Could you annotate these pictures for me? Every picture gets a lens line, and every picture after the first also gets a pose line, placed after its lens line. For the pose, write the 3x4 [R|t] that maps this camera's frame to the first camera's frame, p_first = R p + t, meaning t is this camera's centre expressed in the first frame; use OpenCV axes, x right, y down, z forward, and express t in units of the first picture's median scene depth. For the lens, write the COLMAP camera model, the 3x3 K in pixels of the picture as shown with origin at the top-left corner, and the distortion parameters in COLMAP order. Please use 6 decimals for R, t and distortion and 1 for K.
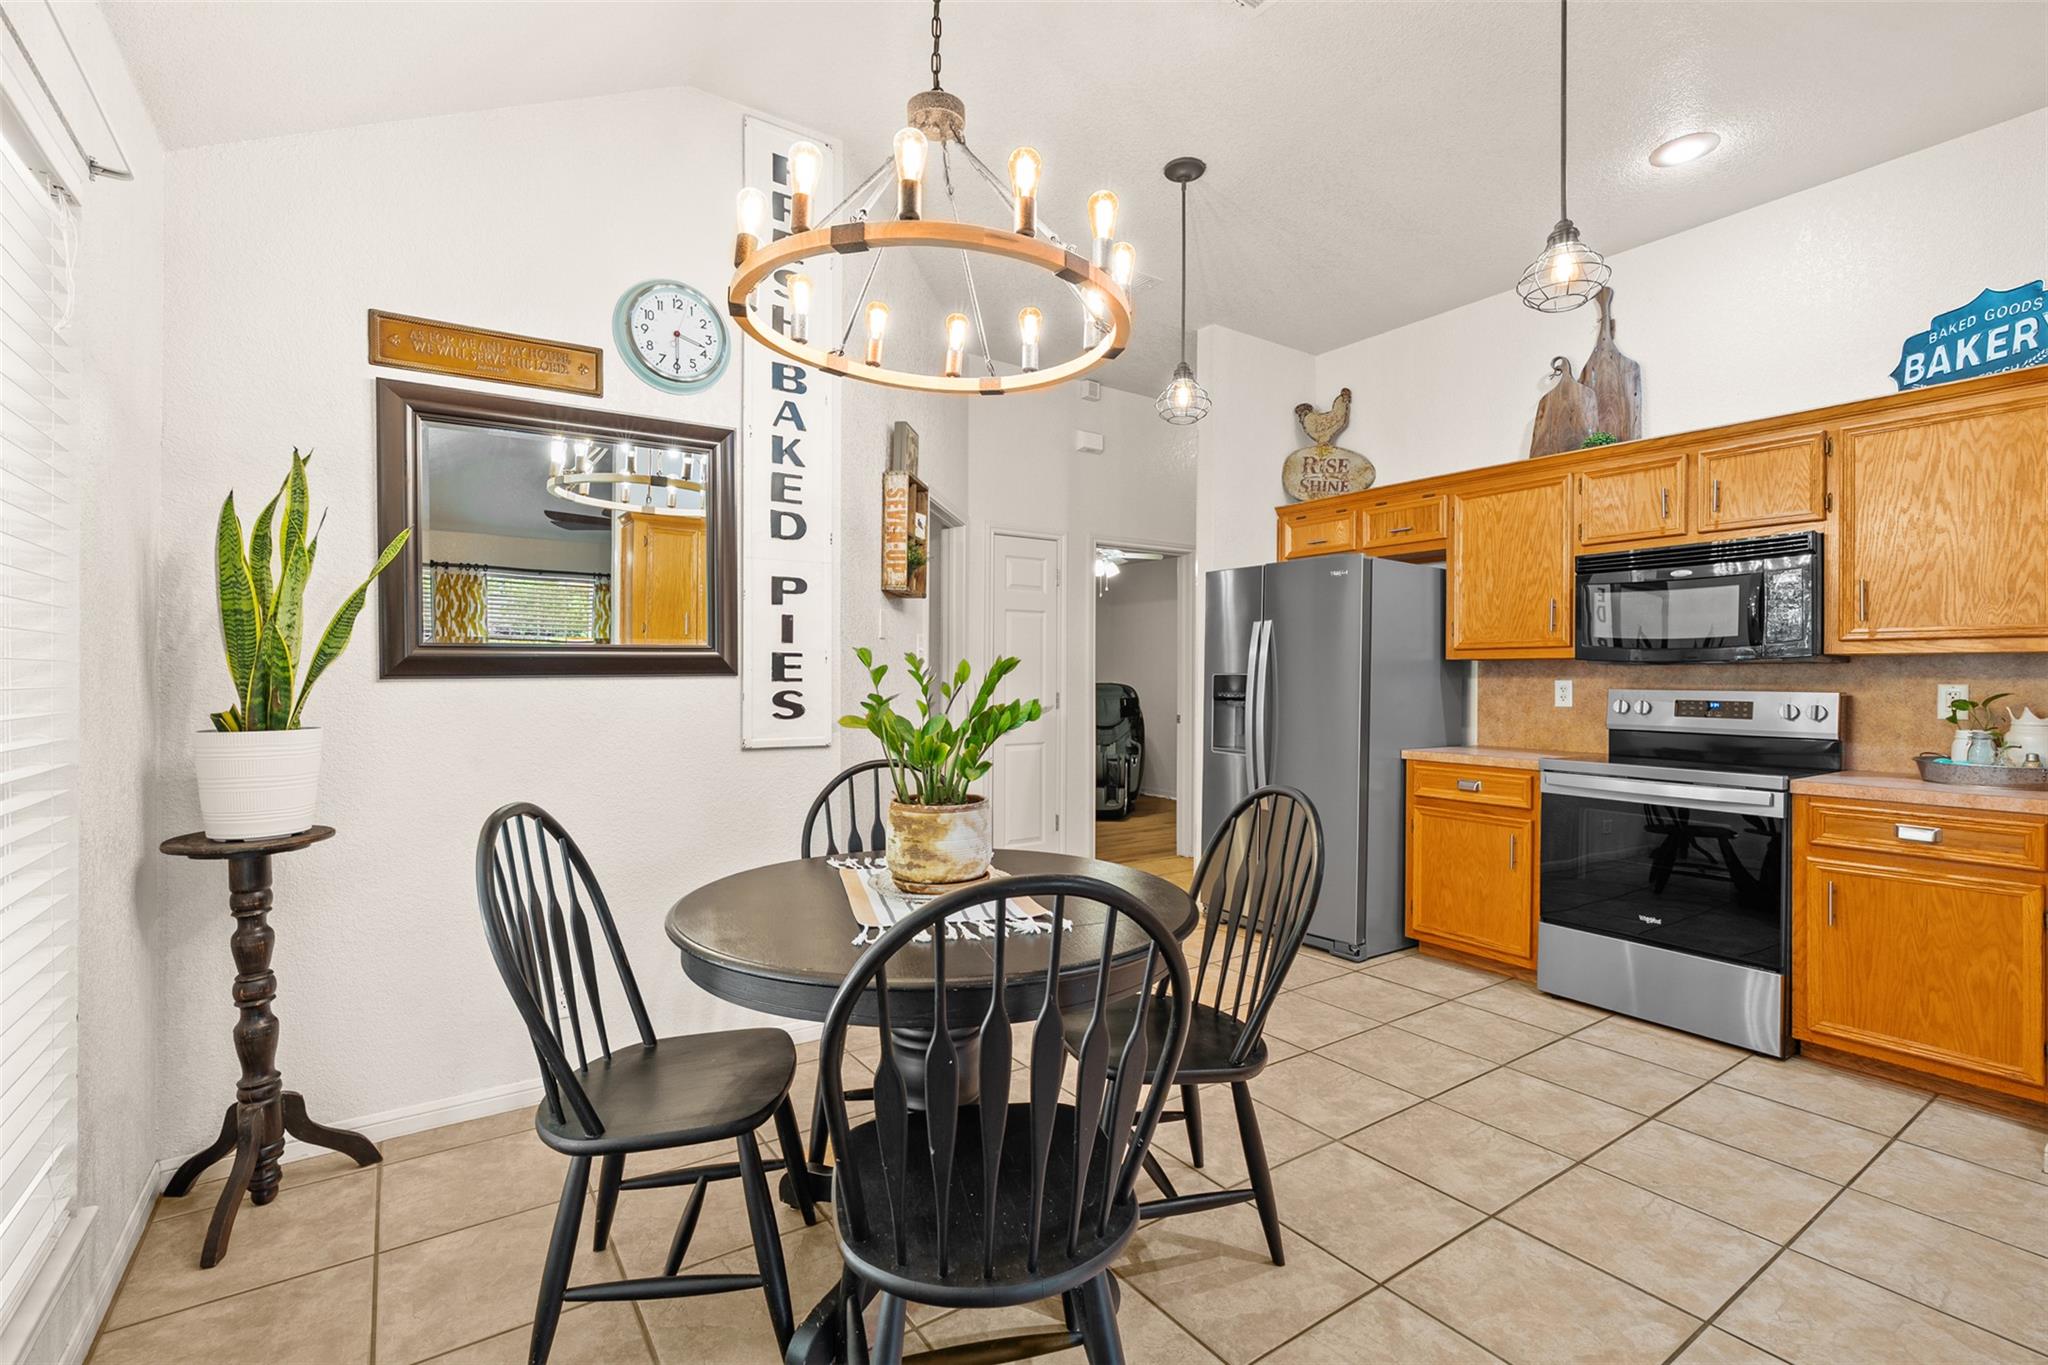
lens RADIAL K [[932.4, 0, 1029.1], [0, 932.4, 684.2], [0, 0, 1]] dist [-0.003548, 0.001926]
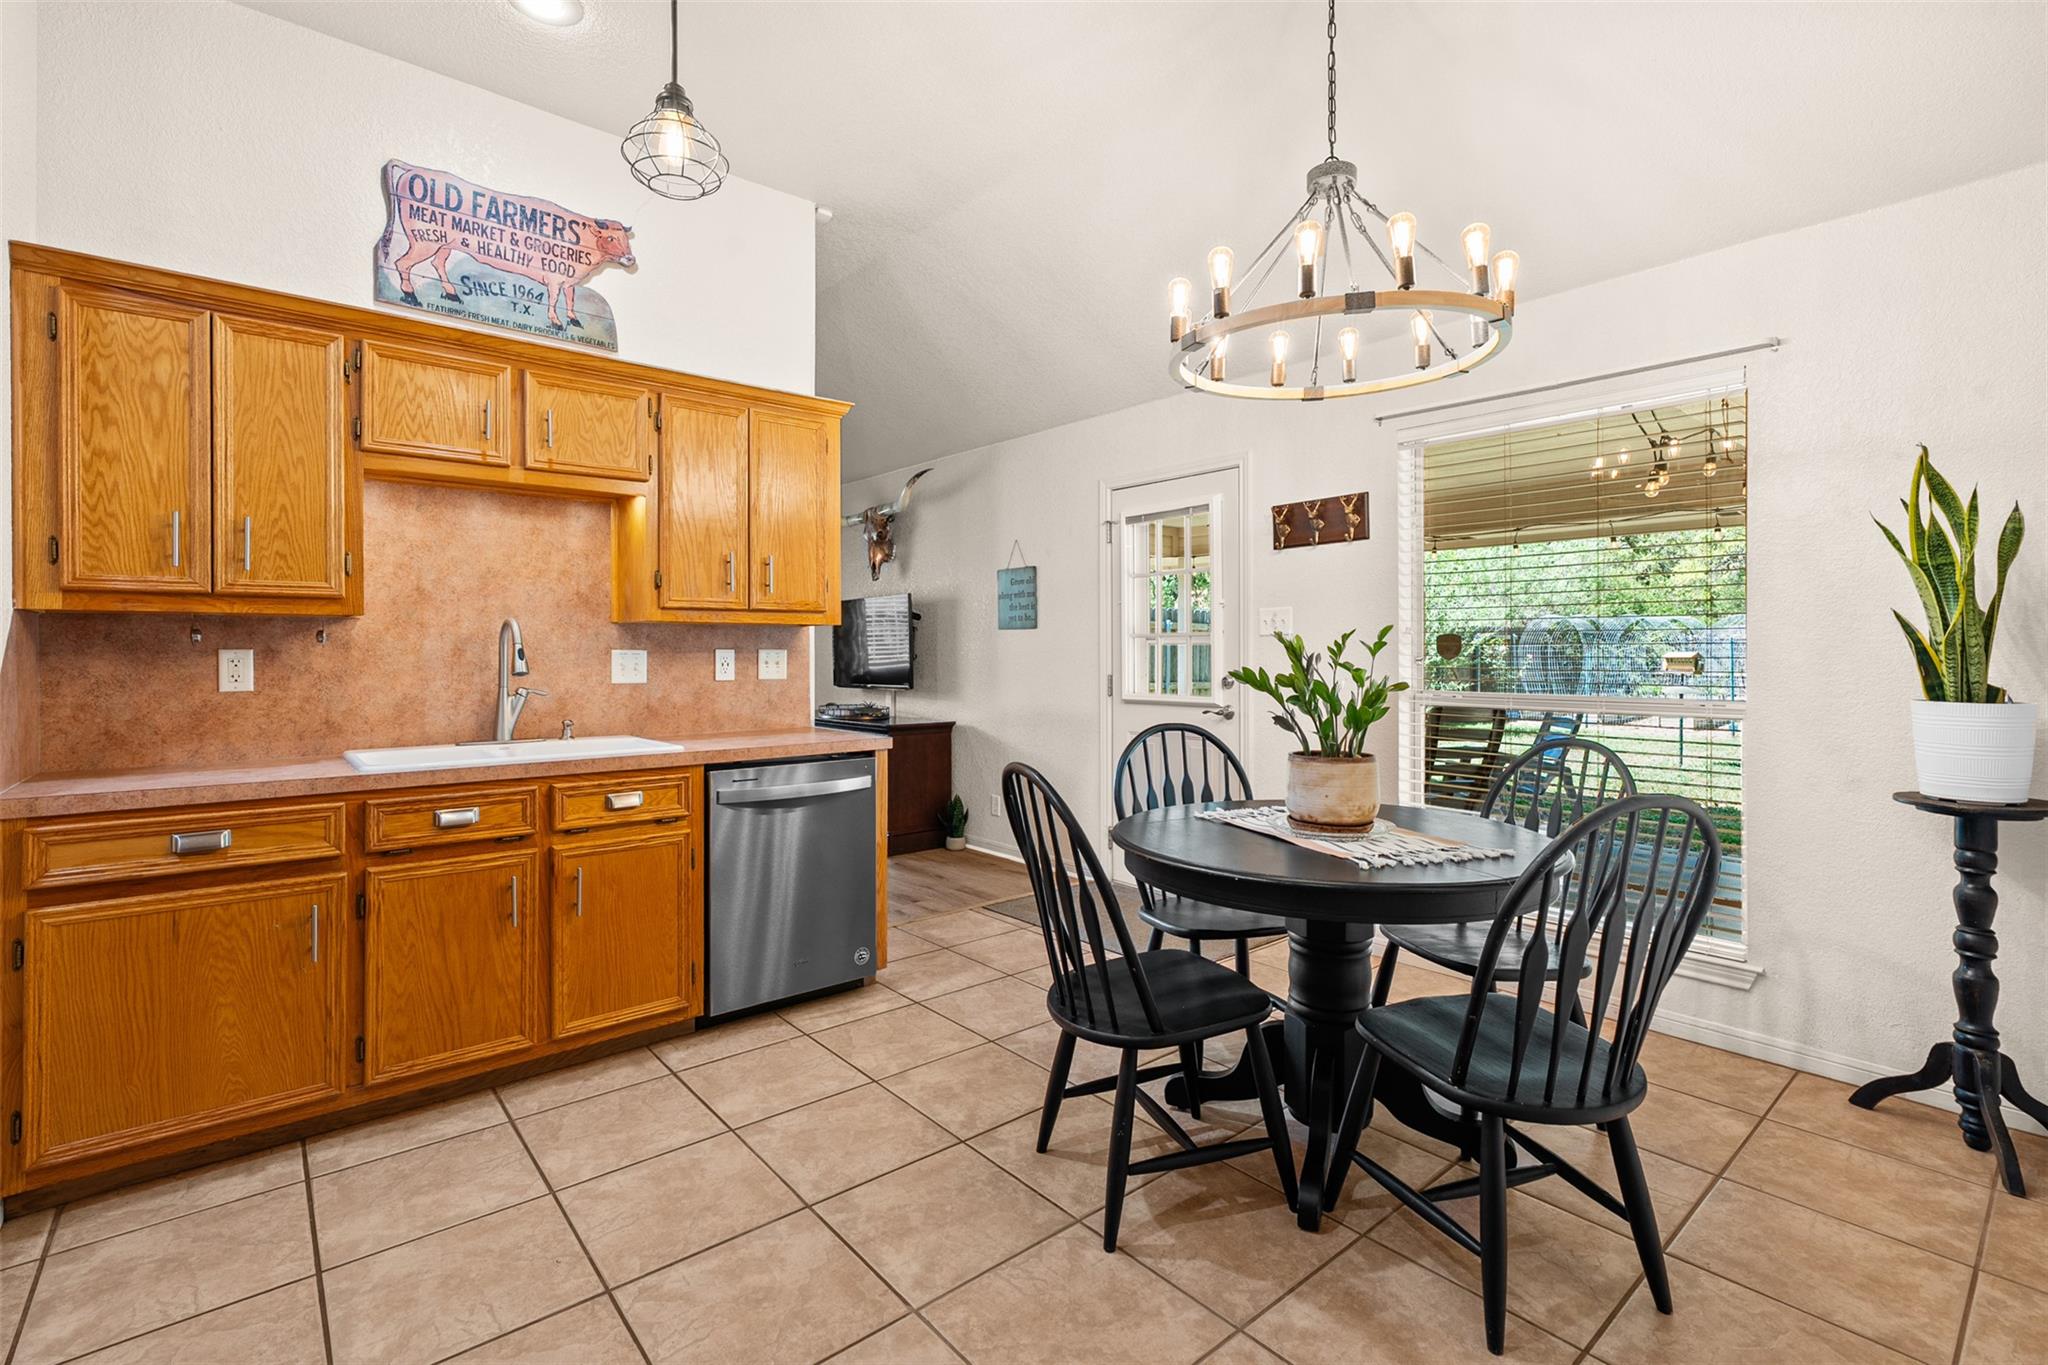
lens RADIAL K [[932.4, 0, 1037.7], [0, 932.4, 651.1], [0, 0, 1]] dist [-0.003548, 0.001926]
pose [[-0.994526, -0.006365, -0.104294, 0.342716], [-0.007257, 0.999940, 0.008180, -0.011223], [0.104236, 0.008892, -0.994513, 1.854960]]
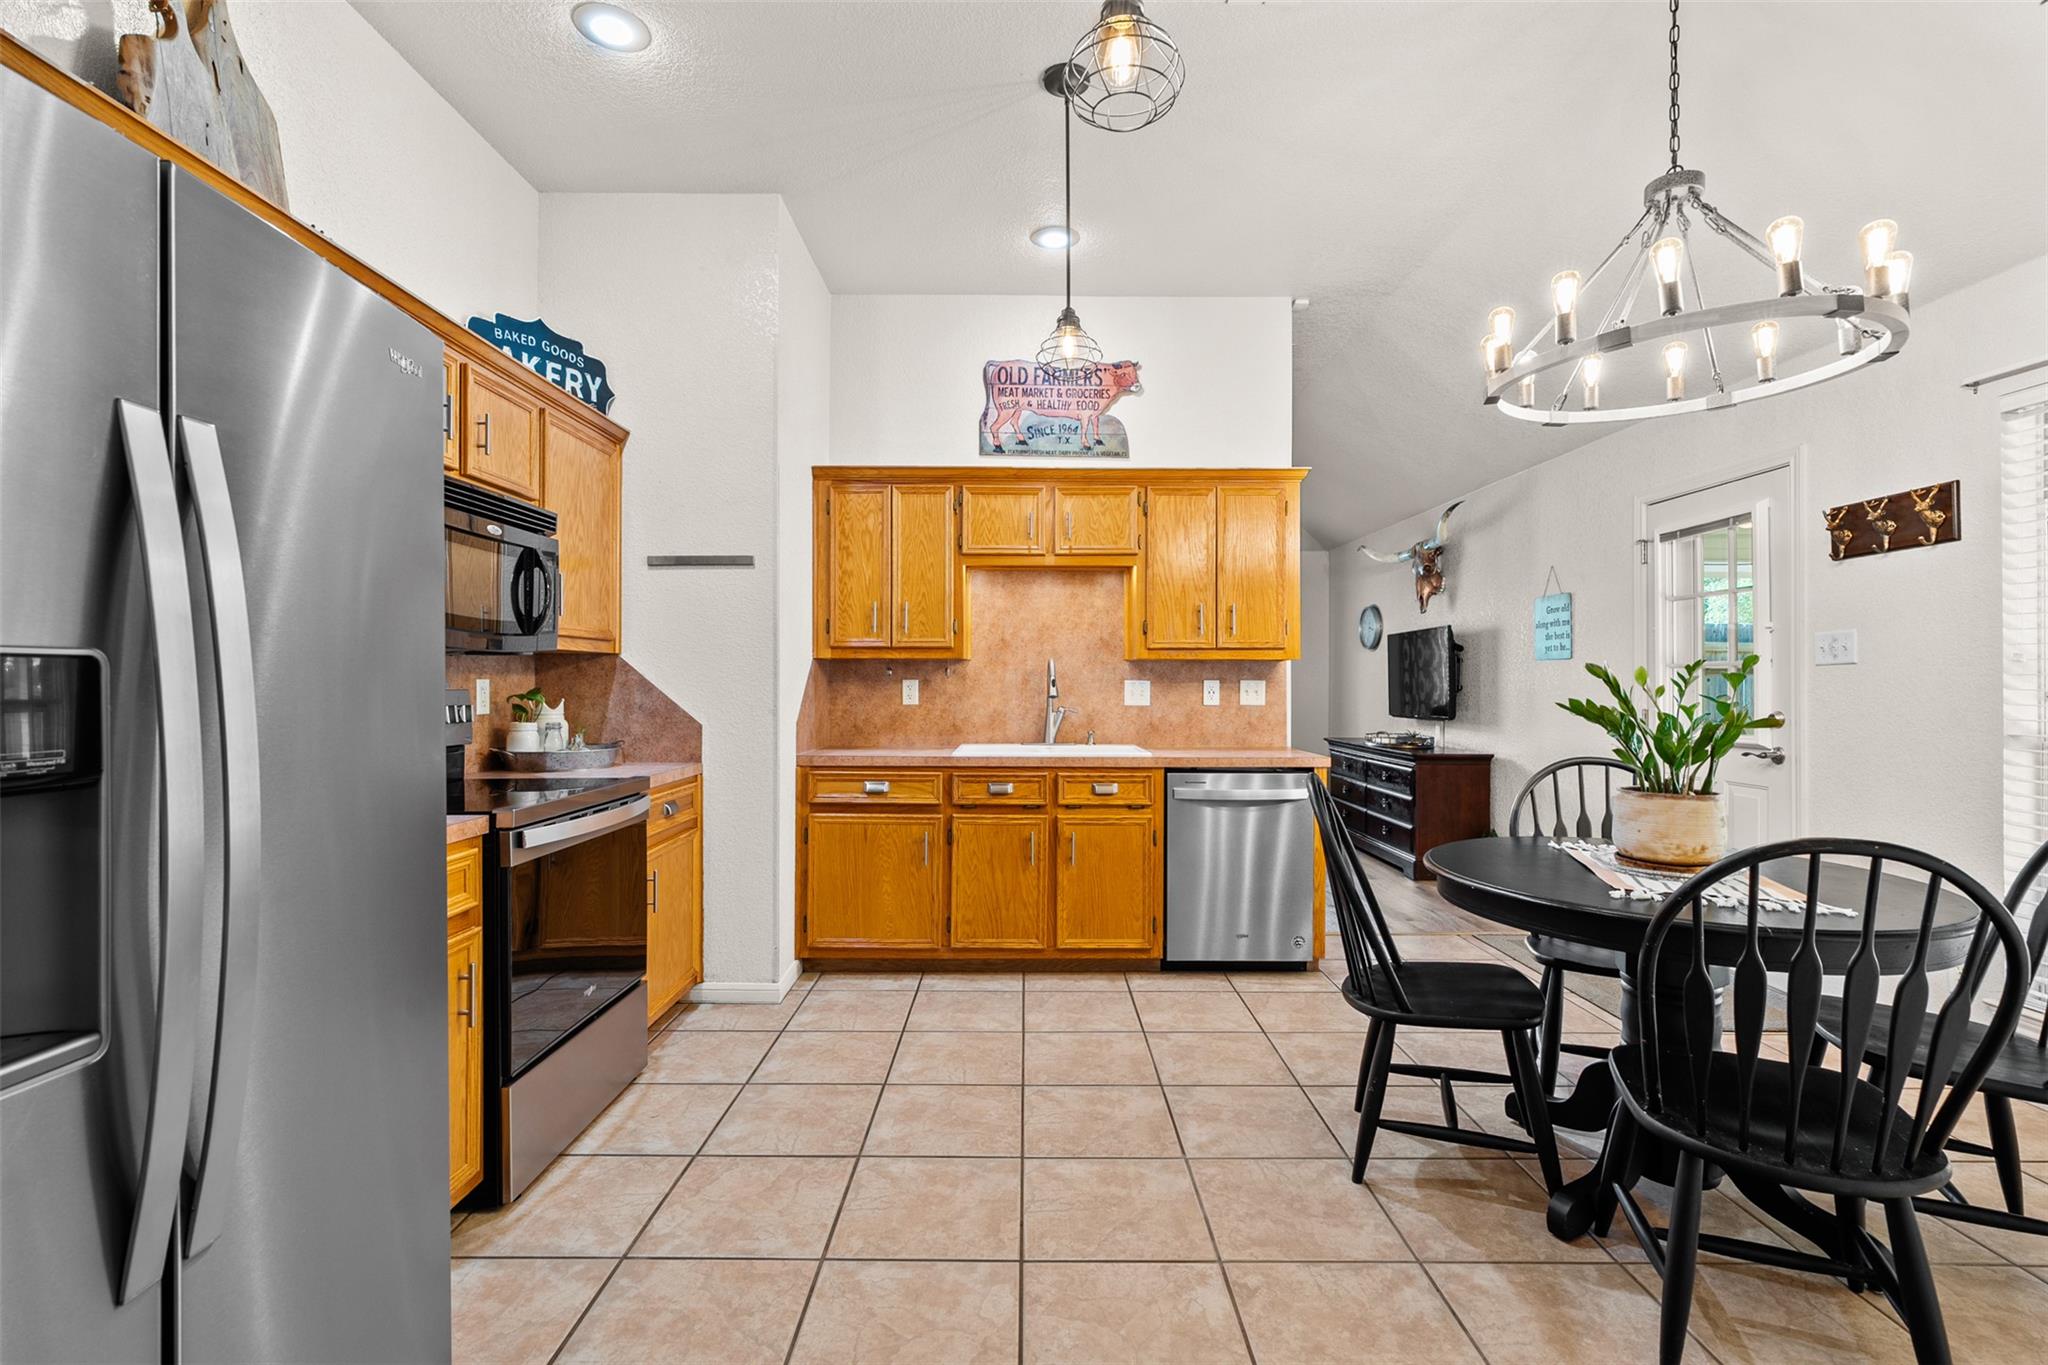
lens RADIAL K [[932.4, 0, 1036.3], [0, 932.4, 676.8], [0, 0, 1]] dist [-0.003548, 0.001926]
pose [[-0.828061, -0.006941, 0.560594, -0.089041], [-0.003690, 0.999969, 0.006931, -0.016624], [-0.560625, 0.003670, -0.828061, 2.058877]]
